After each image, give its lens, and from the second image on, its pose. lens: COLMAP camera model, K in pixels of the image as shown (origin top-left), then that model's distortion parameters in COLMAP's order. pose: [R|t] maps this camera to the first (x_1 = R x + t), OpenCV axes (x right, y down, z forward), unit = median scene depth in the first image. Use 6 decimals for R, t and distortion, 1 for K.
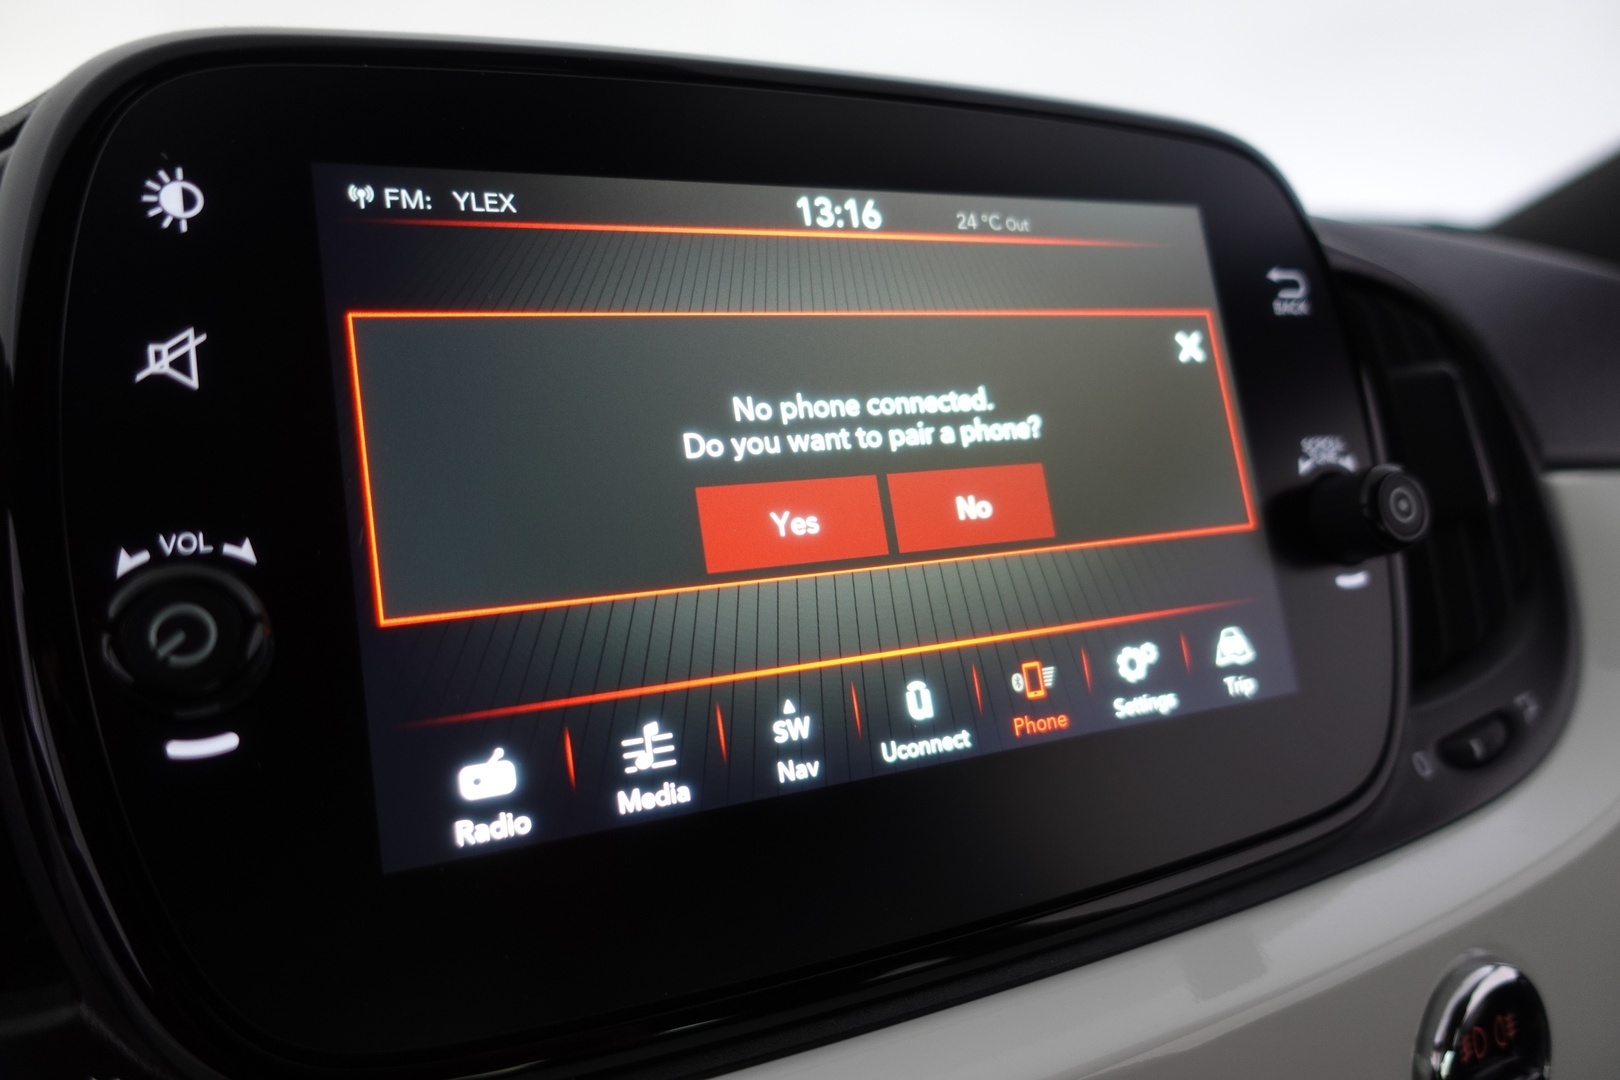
lens RADIAL K [[1105.5, 0, 810.0], [0, 1105.5, 540.0], [0, 0, 1]] dist [0.013280, 0.001299]
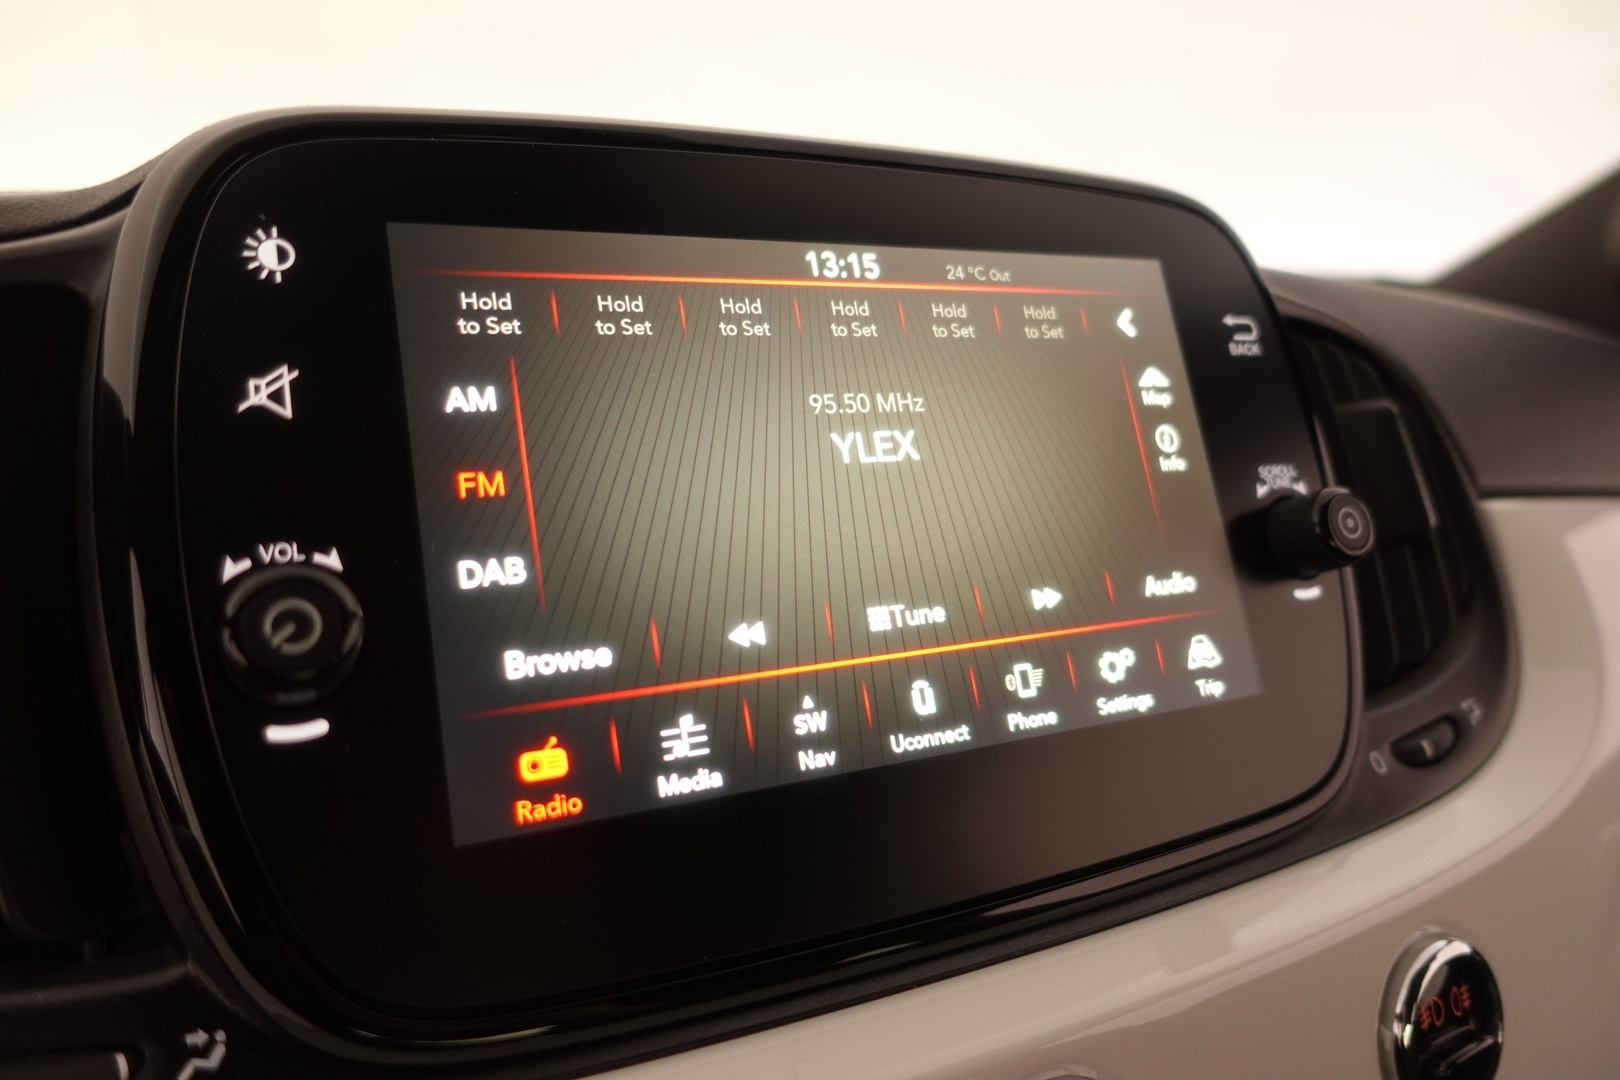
lens RADIAL K [[1105.5, 0, 810.0], [0, 1105.5, 540.0], [0, 0, 1]] dist [0.013280, 0.001299]
pose [[0.999625, -0.011577, 0.024833, -0.039864], [0.012884, 0.998504, -0.053141, 0.044256], [-0.024180, 0.053441, 0.998278, -0.110590]]
